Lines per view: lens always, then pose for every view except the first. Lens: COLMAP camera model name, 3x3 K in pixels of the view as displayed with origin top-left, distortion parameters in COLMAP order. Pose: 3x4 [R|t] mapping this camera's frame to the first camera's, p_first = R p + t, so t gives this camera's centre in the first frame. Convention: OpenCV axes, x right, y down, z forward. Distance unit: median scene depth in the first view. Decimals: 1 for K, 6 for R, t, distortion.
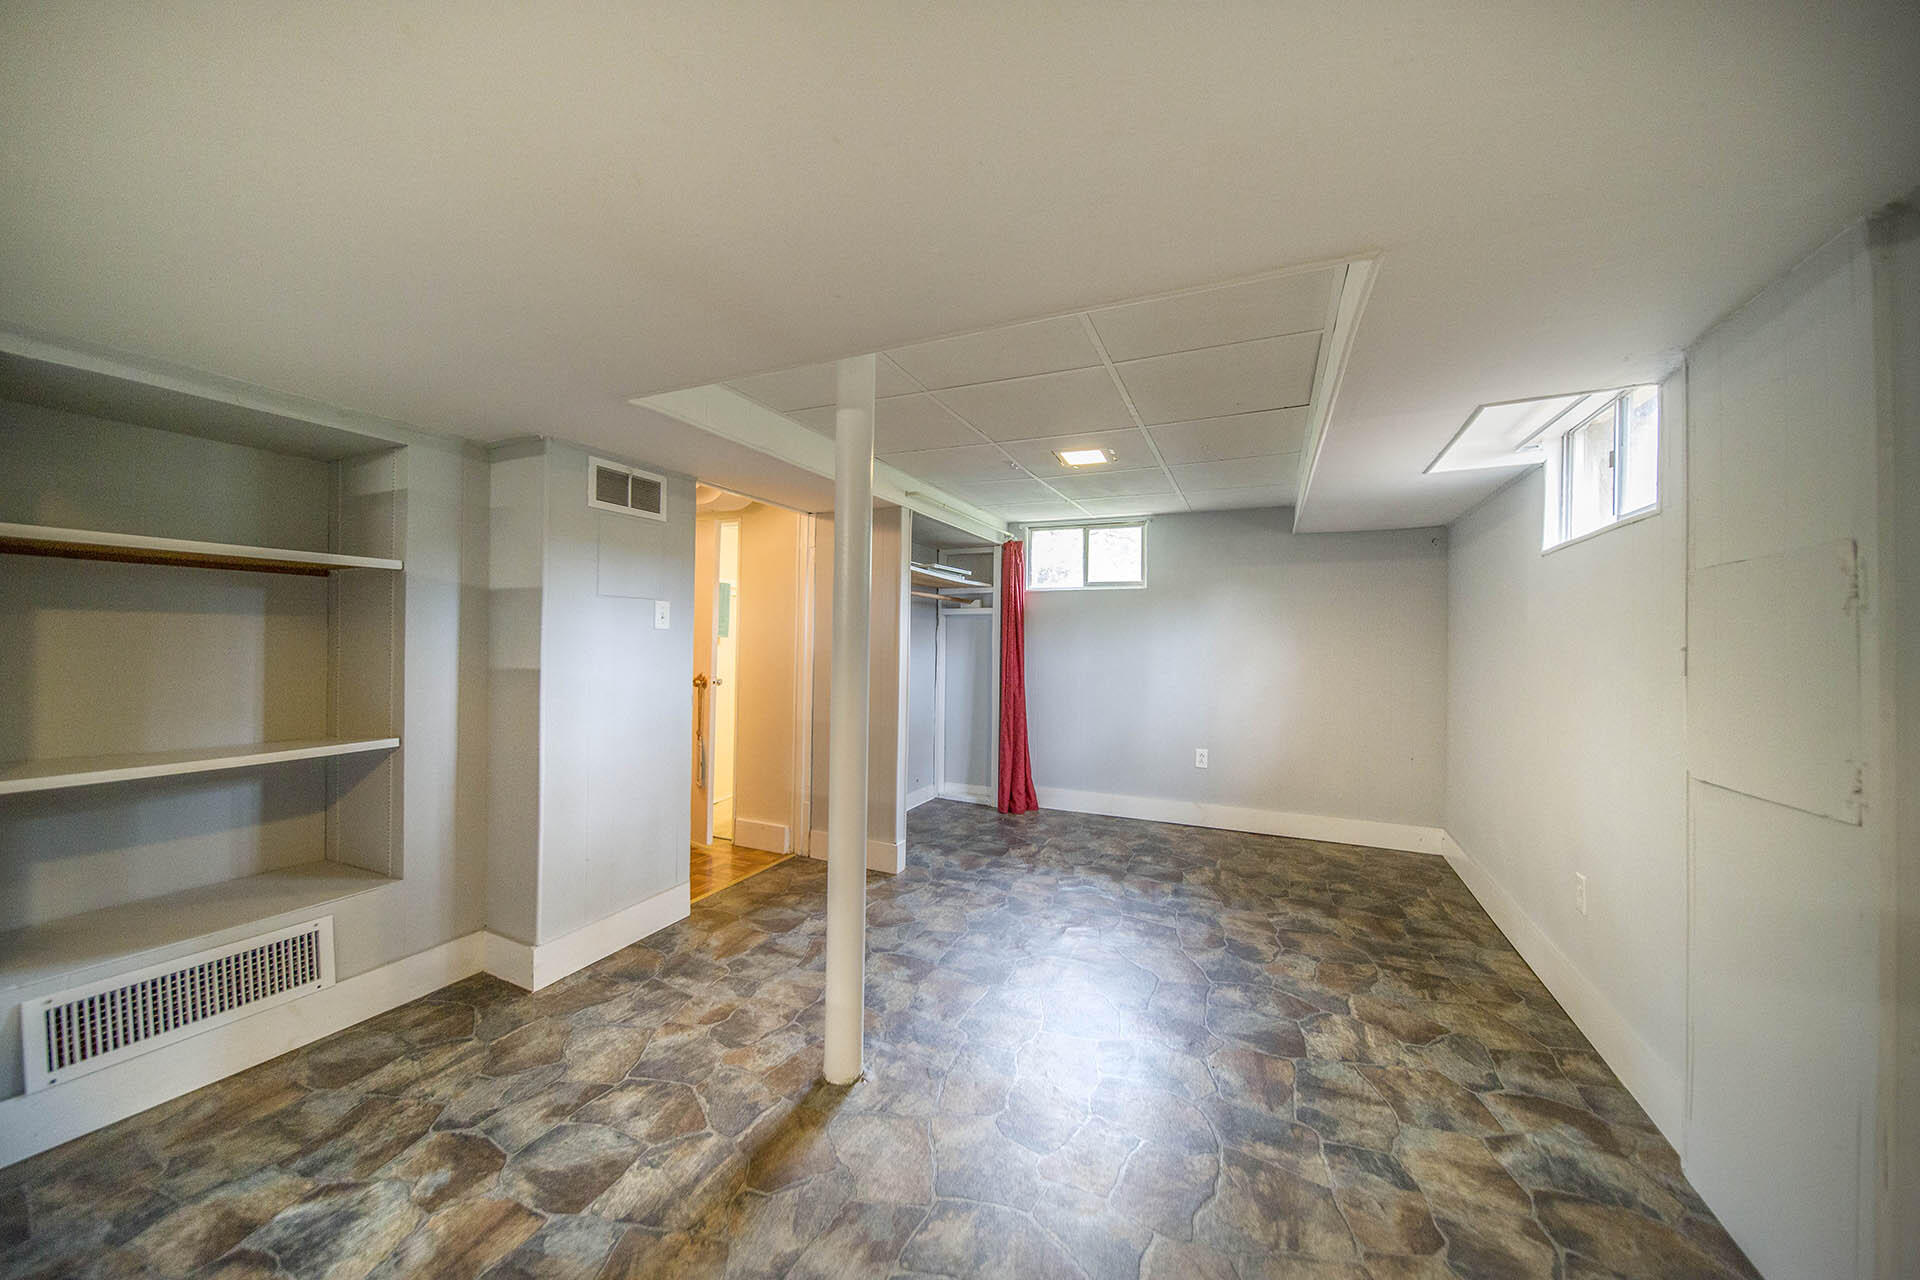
lens RADIAL K [[670.7, 0, 960.0], [0, 670.7, 640.0], [0, 0, 1]] dist [0.014756, -0.008071]
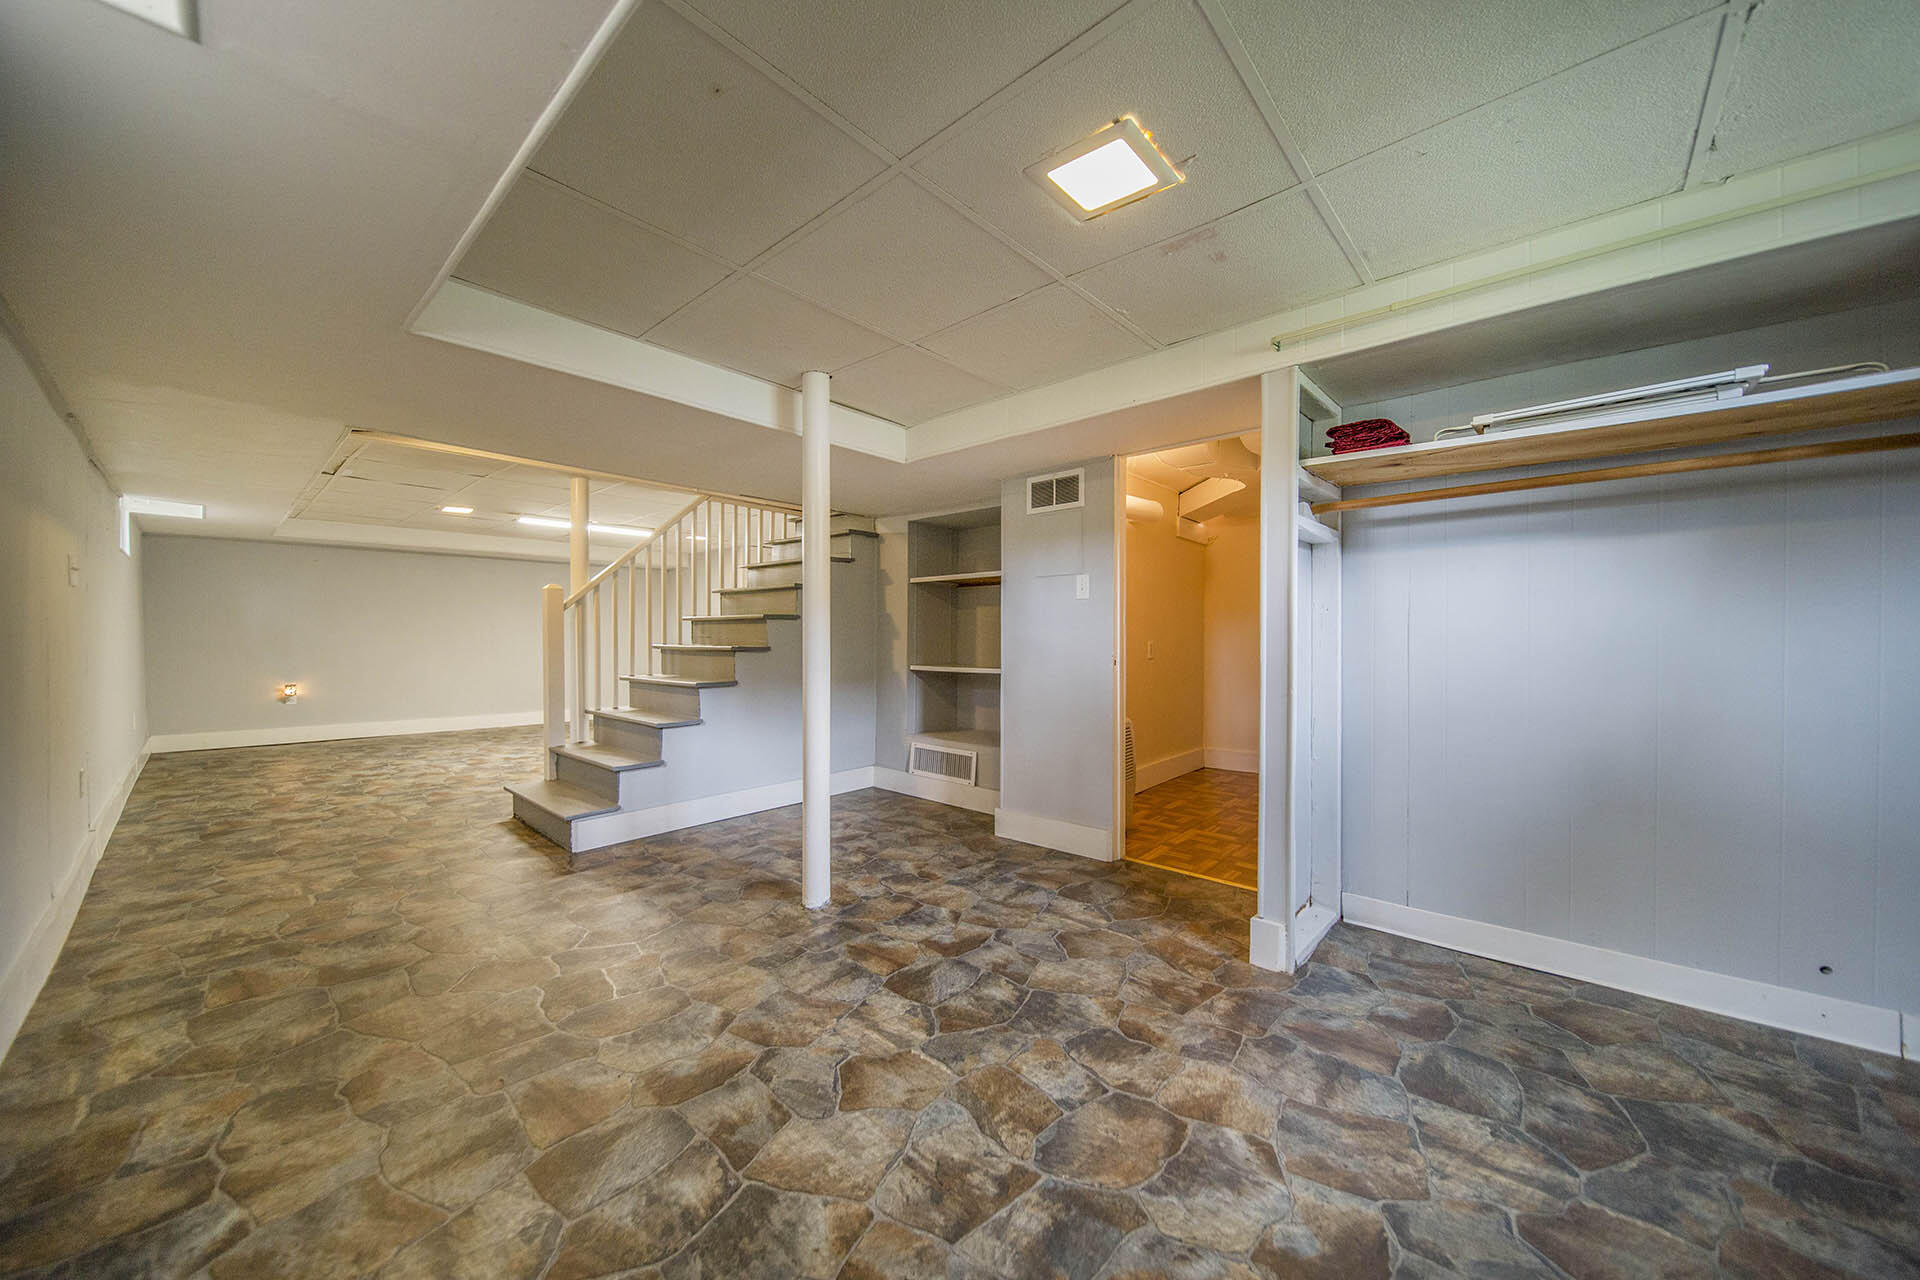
lens RADIAL K [[670.7, 0, 960.0], [0, 670.7, 640.0], [0, 0, 1]] dist [0.014756, -0.008071]
pose [[-0.300575, -0.000817, -0.953758, 0.984457], [-0.001112, 0.999999, -0.000506, 0.075134], [0.953758, 0.000908, -0.300575, 1.548297]]
